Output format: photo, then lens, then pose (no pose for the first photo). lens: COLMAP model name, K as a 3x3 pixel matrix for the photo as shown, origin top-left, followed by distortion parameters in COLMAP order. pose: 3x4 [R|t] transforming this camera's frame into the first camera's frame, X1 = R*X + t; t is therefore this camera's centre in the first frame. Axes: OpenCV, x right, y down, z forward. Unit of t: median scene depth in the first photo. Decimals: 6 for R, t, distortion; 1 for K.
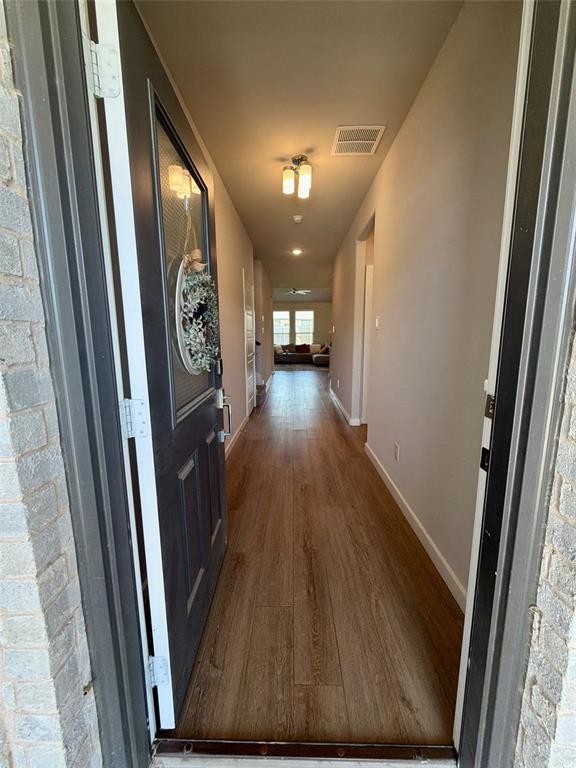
lens RADIAL K [[309.2, 0, 287.5], [0, 309.2, 385.1], [0, 0, 1]] dist [0.000770, 0.000068]
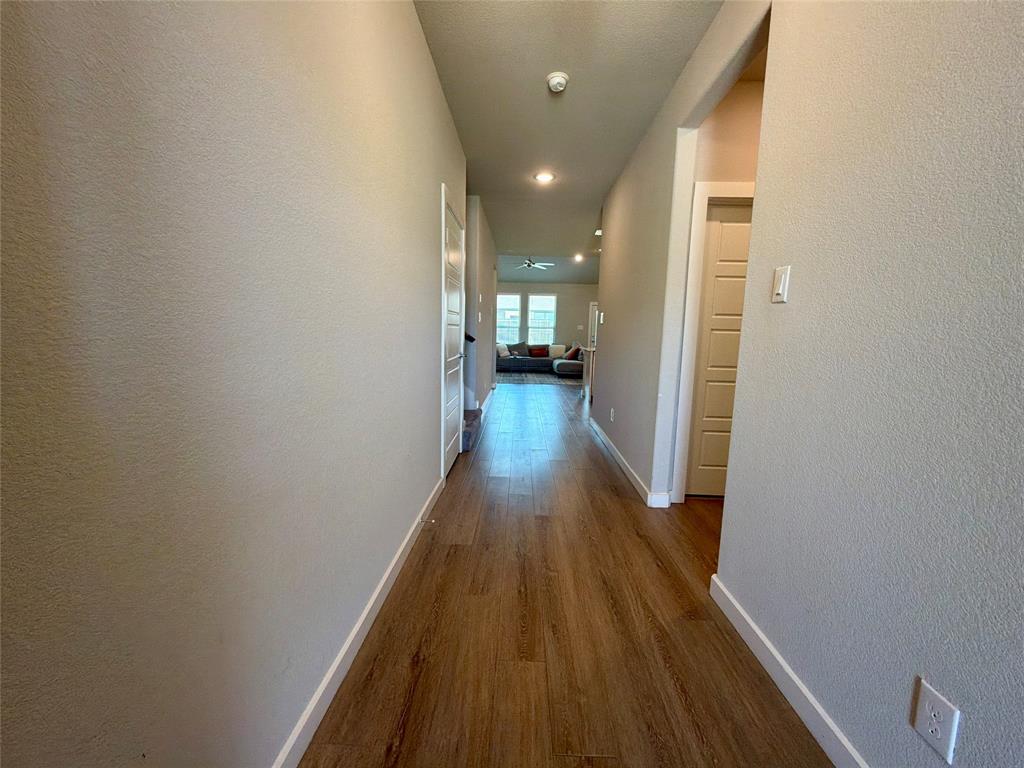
lens RADIAL K [[412.2, 0, 510.5], [0, 412.2, 378.3], [0, 0, 1]] dist [0.000770, 0.000068]
pose [[0.999559, 0.029511, -0.003417, -0.008289], [-0.029646, 0.998305, -0.050088, -0.012998], [0.001933, 0.050167, 0.998739, 0.127063]]
